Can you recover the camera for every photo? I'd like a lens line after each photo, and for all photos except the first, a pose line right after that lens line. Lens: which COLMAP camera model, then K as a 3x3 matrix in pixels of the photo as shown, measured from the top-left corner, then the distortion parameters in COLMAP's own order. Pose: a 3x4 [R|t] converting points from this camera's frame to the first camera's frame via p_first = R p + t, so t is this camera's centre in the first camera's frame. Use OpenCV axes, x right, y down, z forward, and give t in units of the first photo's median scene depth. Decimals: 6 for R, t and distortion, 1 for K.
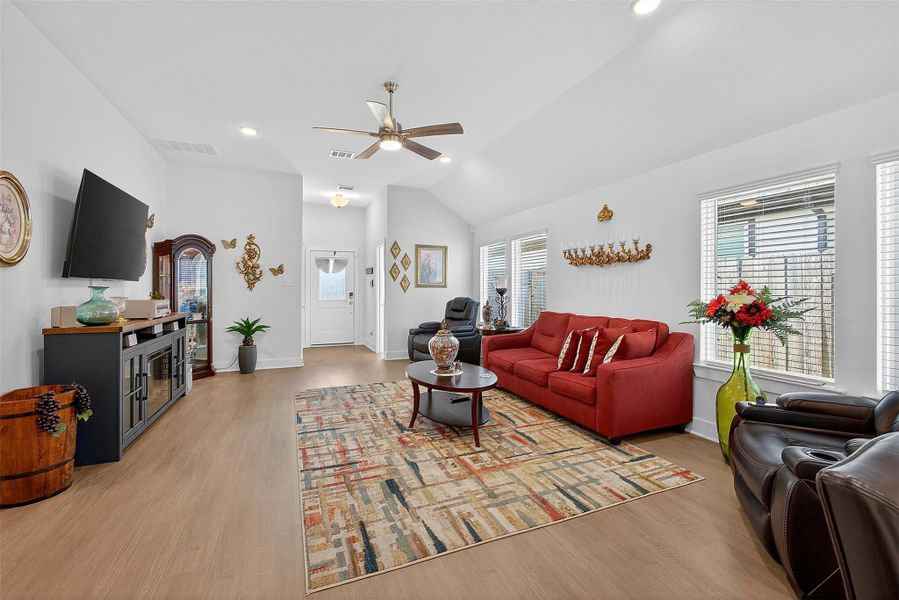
lens RADIAL K [[382.1, 0, 446.1], [0, 382.1, 289.0], [0, 0, 1]] dist [-0.000293, 0.000157]
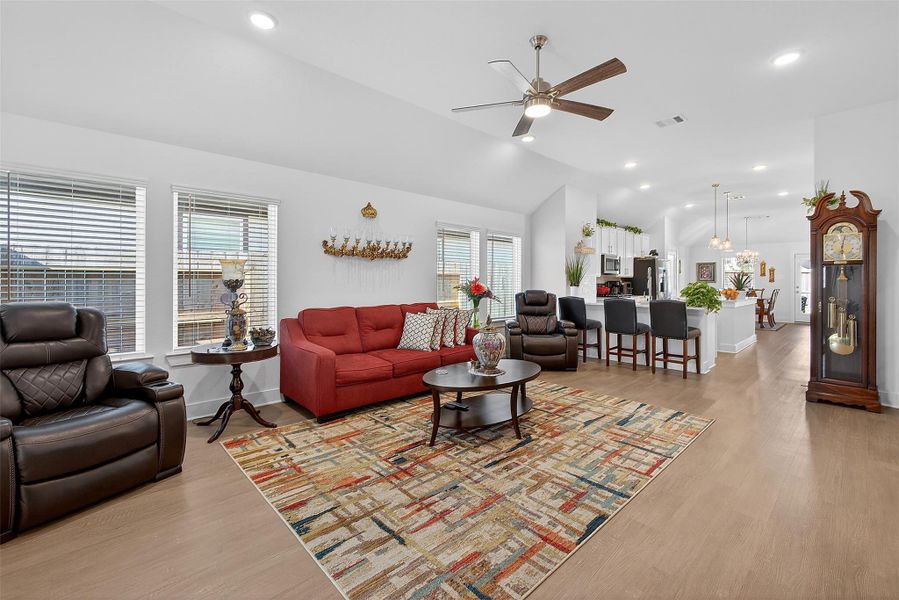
lens RADIAL K [[388.2, 0, 450.2], [0, 388.2, 287.8], [0, 0, 1]] dist [-0.009285, 0.000006]
pose [[-0.350042, -0.016567, 0.936588, -0.732870], [-0.000107, 0.999844, 0.017646, 0.000917], [-0.936734, 0.006077, -0.349989, 1.237378]]
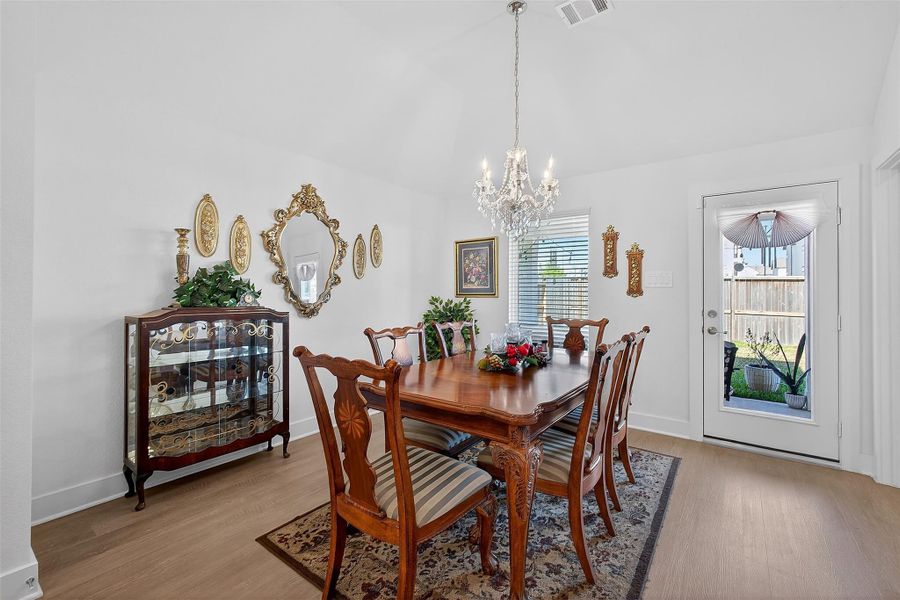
lens RADIAL K [[388.6, 0, 450.7], [0, 388.6, 287.8], [0, 0, 1]] dist [-0.009285, 0.000006]
pose [[-0.509050, 0.005563, 0.860719, 0.605320], [0.000694, 0.999981, -0.006053, -0.002323], [-0.860737, -0.002484, -0.509044, -1.257640]]
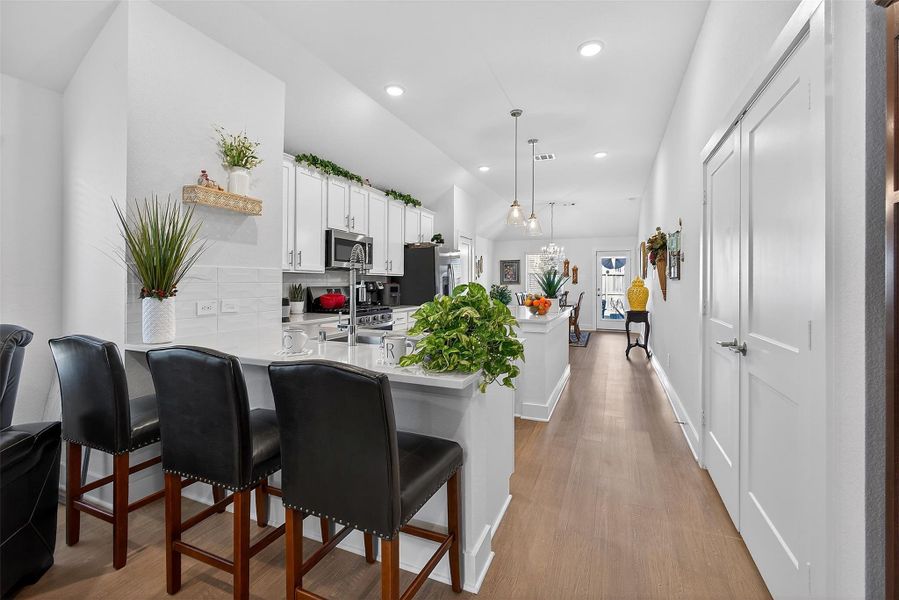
lens RADIAL K [[388.2, 0, 450.2], [0, 388.2, 287.8], [0, 0, 1]] dist [-0.009285, 0.000006]
pose [[-0.700024, -0.013360, 0.713995, -0.086102], [-0.003178, 0.999873, 0.015593, -0.000406], [-0.714112, 0.008647, -0.699978, 0.286245]]
